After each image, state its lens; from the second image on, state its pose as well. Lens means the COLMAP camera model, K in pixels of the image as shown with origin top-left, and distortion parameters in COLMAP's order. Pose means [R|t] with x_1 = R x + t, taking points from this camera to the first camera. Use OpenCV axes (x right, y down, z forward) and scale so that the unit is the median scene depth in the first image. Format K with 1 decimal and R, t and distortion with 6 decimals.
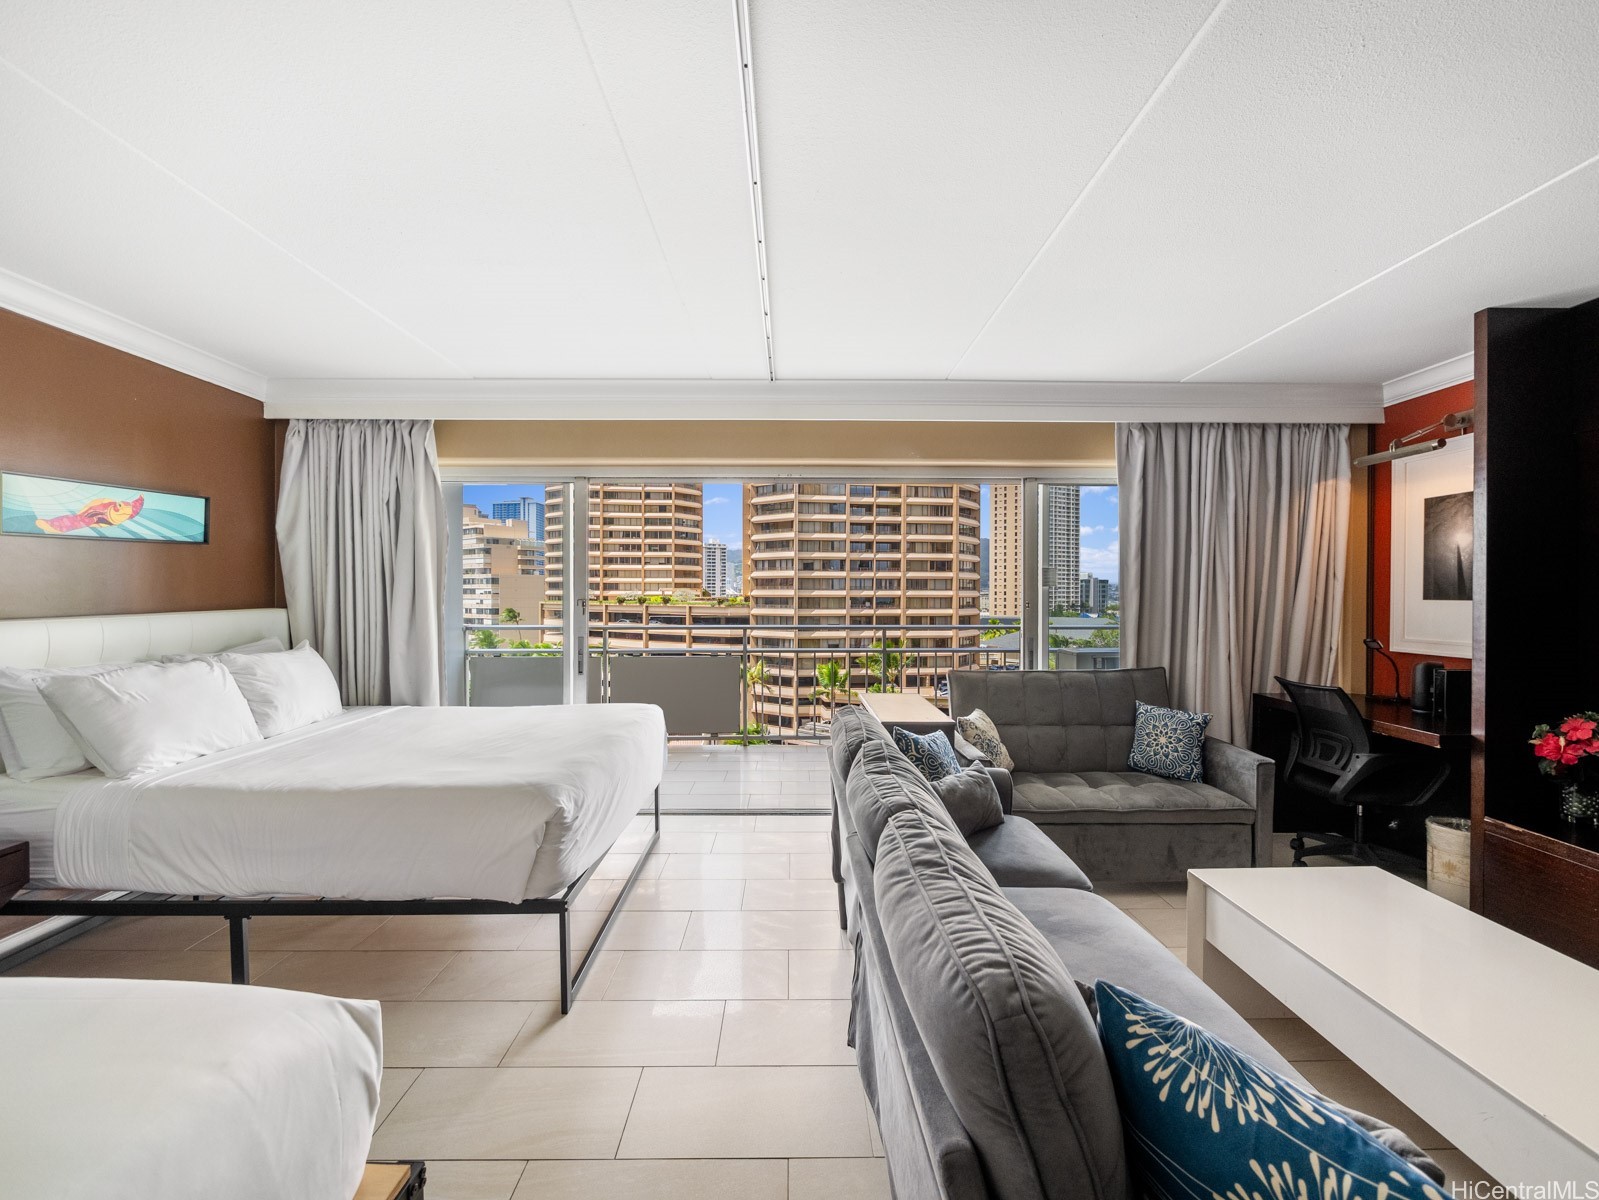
lens RADIAL K [[667.4, 0, 797.2], [0, 667.4, 597.1], [0, 0, 1]] dist [-0.009212, 0.001875]
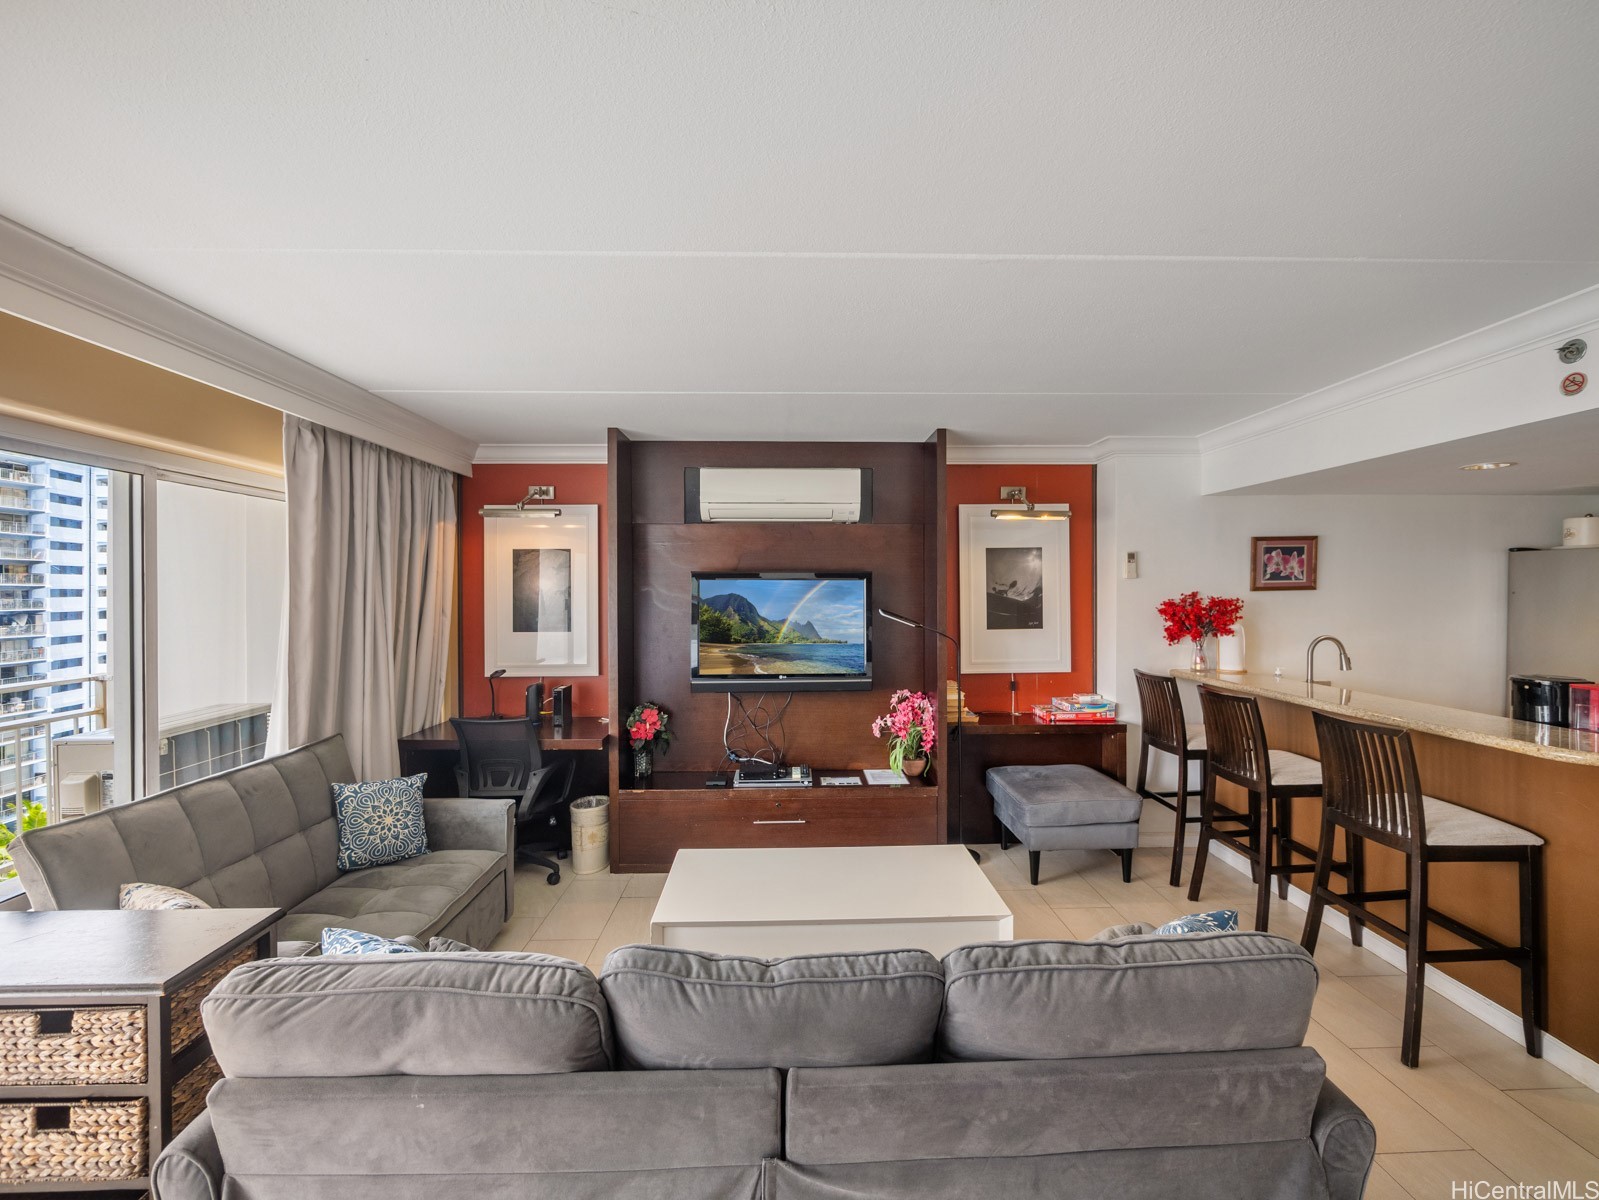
lens RADIAL K [[667.4, 0, 803.5], [0, 667.4, 594.1], [0, 0, 1]] dist [-0.009212, 0.001875]
pose [[-0.017235, -0.008672, 0.999814, -0.266509], [0.009560, 0.999915, 0.008837, -0.065752], [-0.999806, 0.009710, -0.017151, 0.437789]]
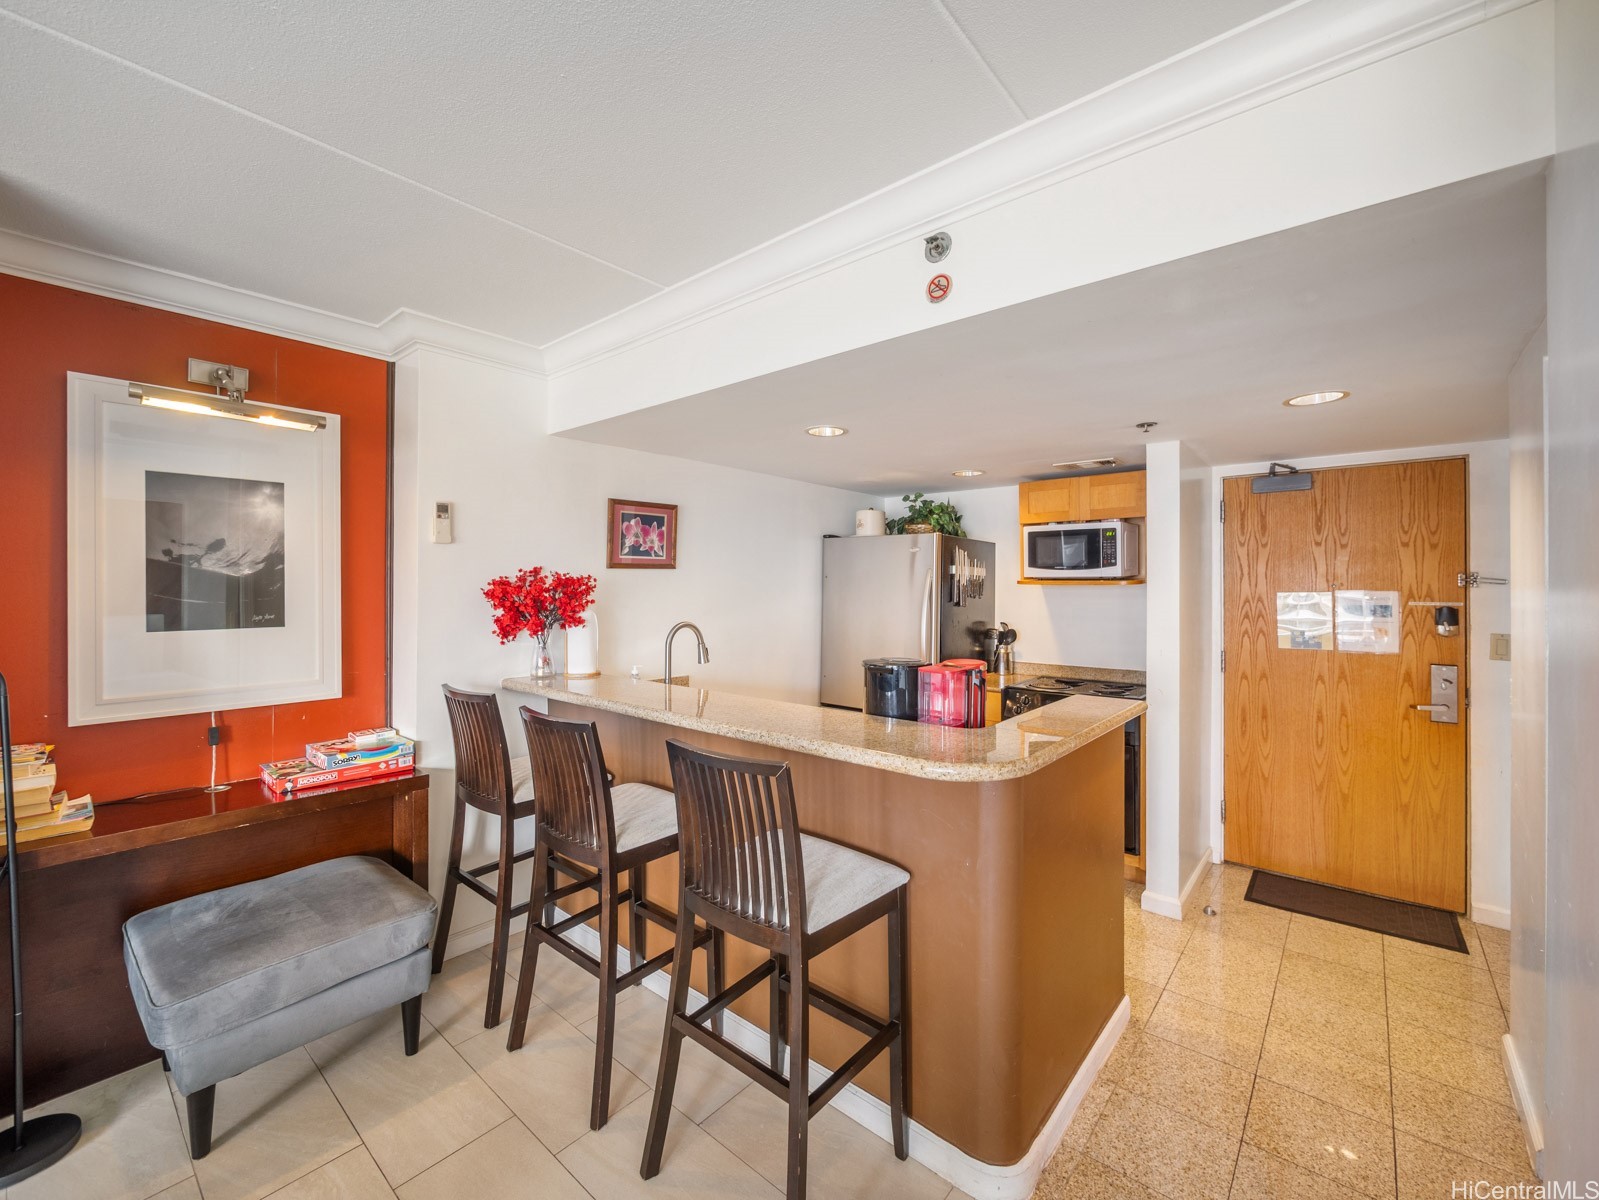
lens RADIAL K [[667.4, 0, 794.2], [0, 667.4, 585.4], [0, 0, 1]] dist [-0.009212, 0.001875]
pose [[-0.748663, -0.002918, 0.662944, 0.068059], [-0.002016, 0.999996, 0.002124, -0.034794], [-0.662947, 0.000254, -0.748666, 0.164648]]
